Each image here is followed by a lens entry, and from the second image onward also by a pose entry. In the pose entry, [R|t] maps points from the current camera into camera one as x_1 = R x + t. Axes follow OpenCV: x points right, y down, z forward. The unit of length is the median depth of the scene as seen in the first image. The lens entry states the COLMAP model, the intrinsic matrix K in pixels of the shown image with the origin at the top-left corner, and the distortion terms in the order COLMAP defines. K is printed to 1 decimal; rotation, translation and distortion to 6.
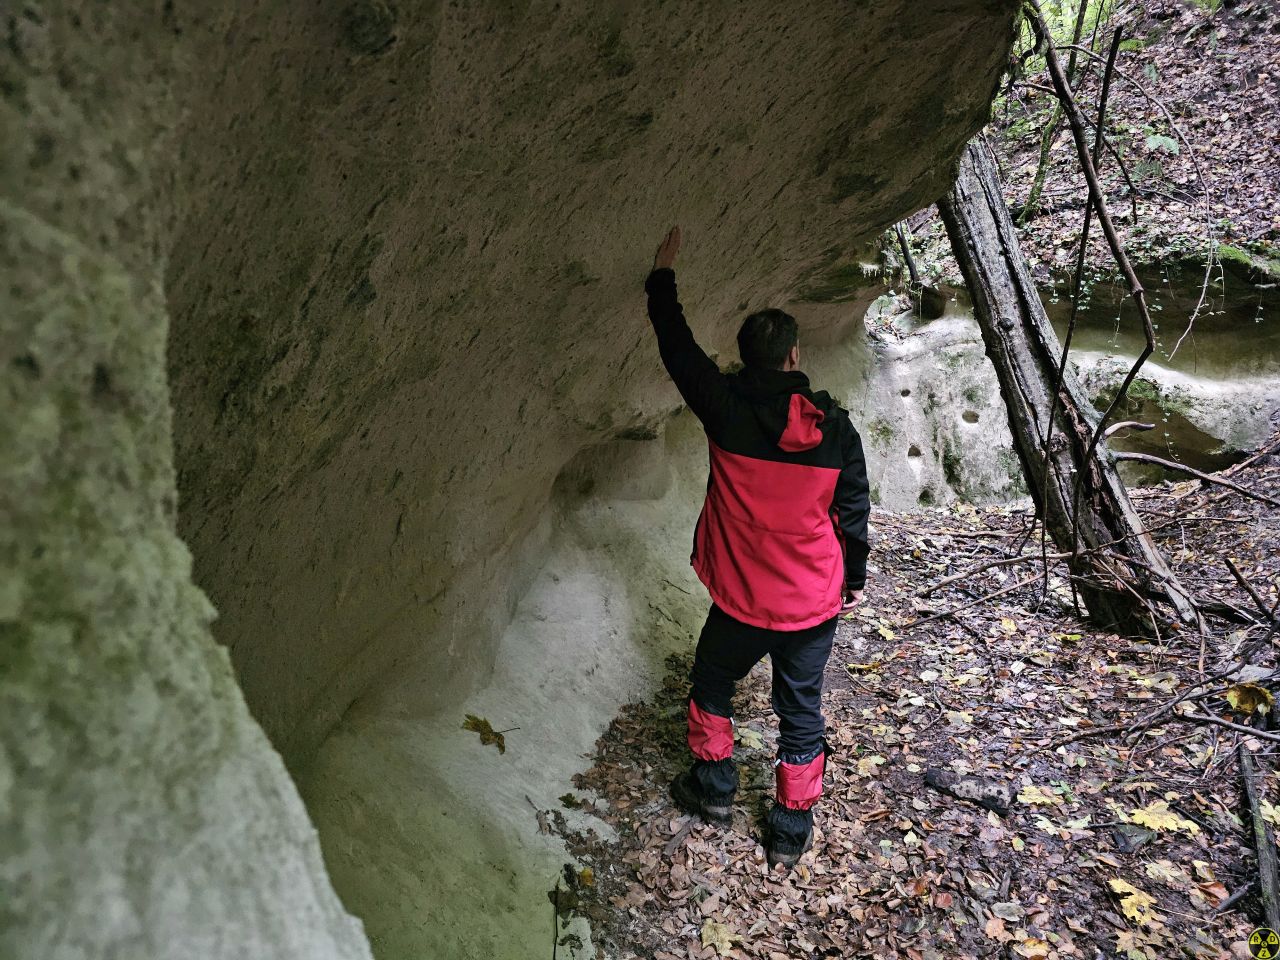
lens RADIAL K [[864.4, 0, 640.9], [0, 864.4, 479.1], [0, 0, 1]] dist [0.062656, -0.055567]
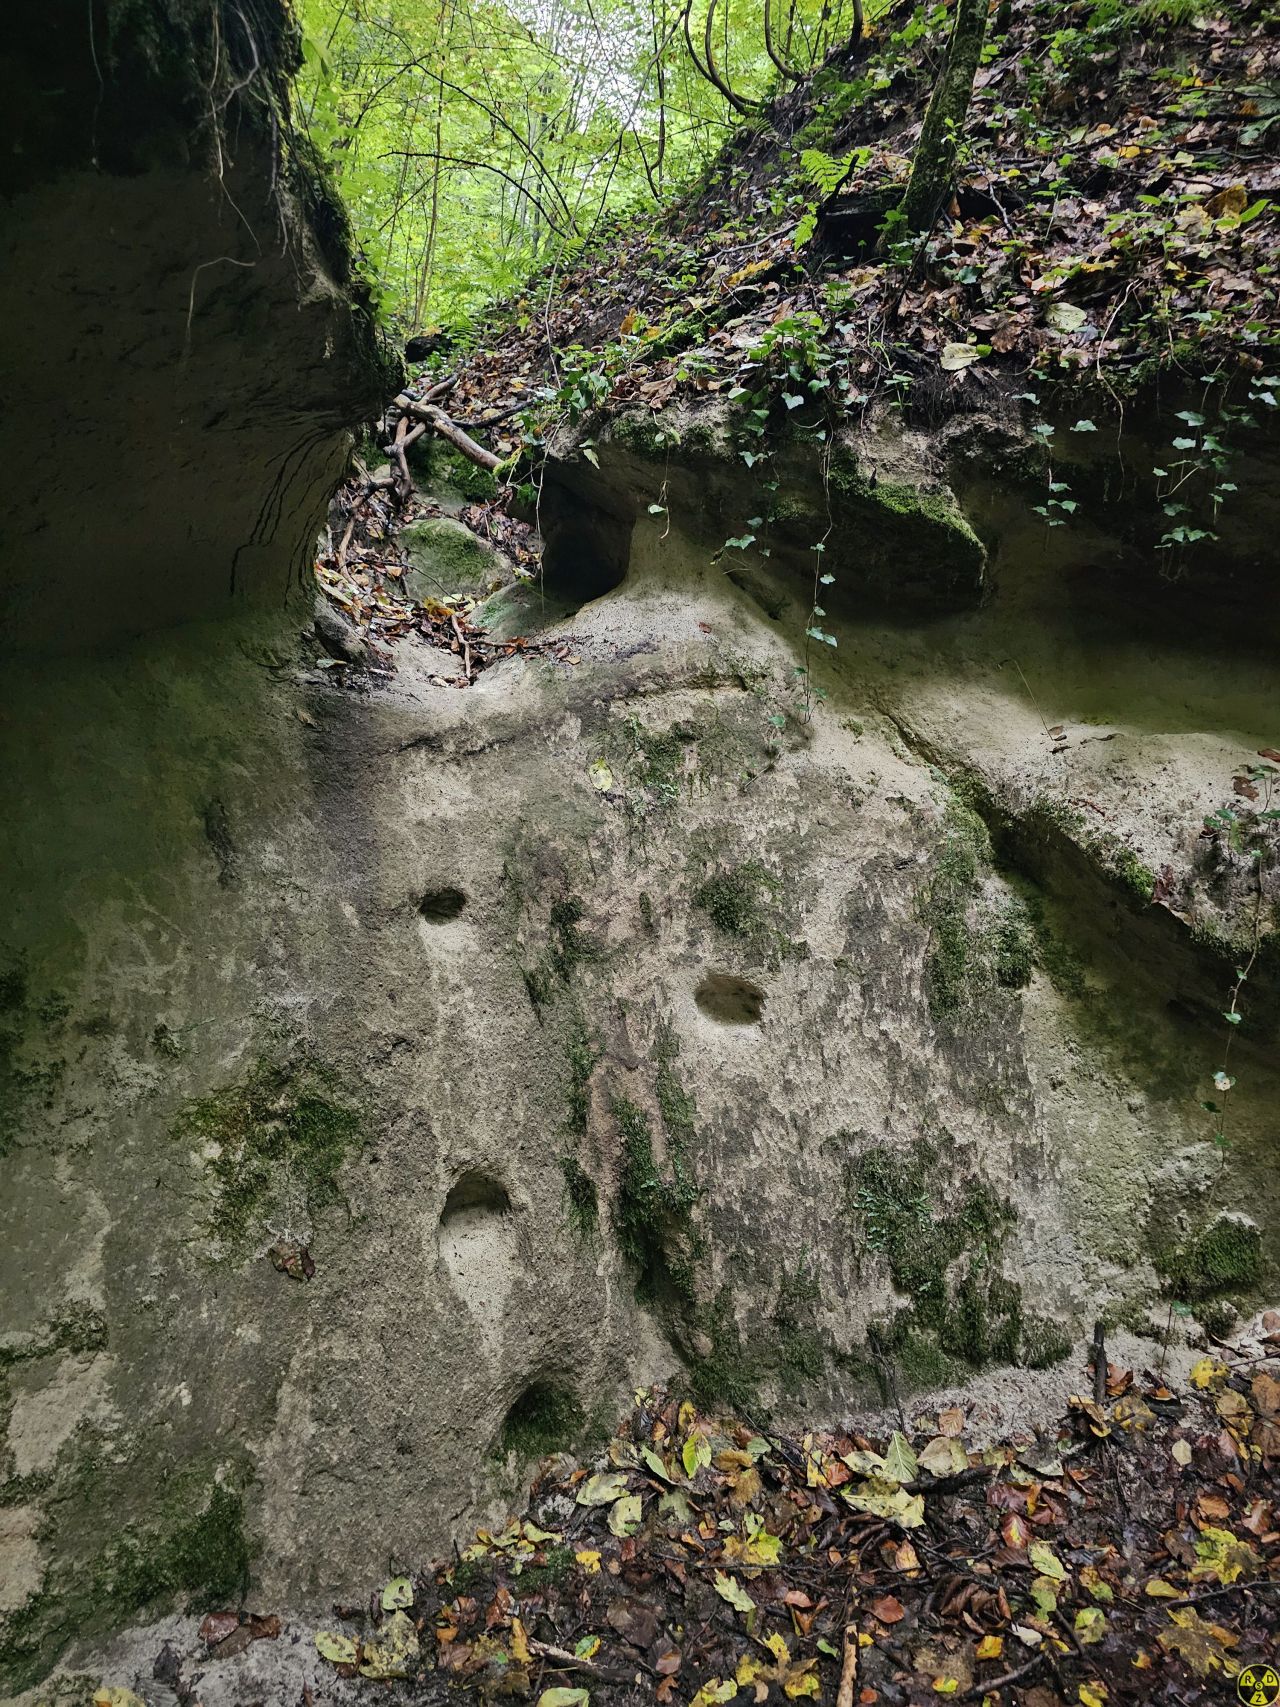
lens RADIAL K [[1152.8, 0, 636.1], [0, 1152.8, 854.5], [0, 0, 1]] dist [0.062656, -0.055567]
pose [[0.960425, -0.003908, 0.278511, 0.271444], [0.013599, 0.999367, -0.032873, -0.101392], [-0.278206, 0.035359, 0.959870, 0.717102]]
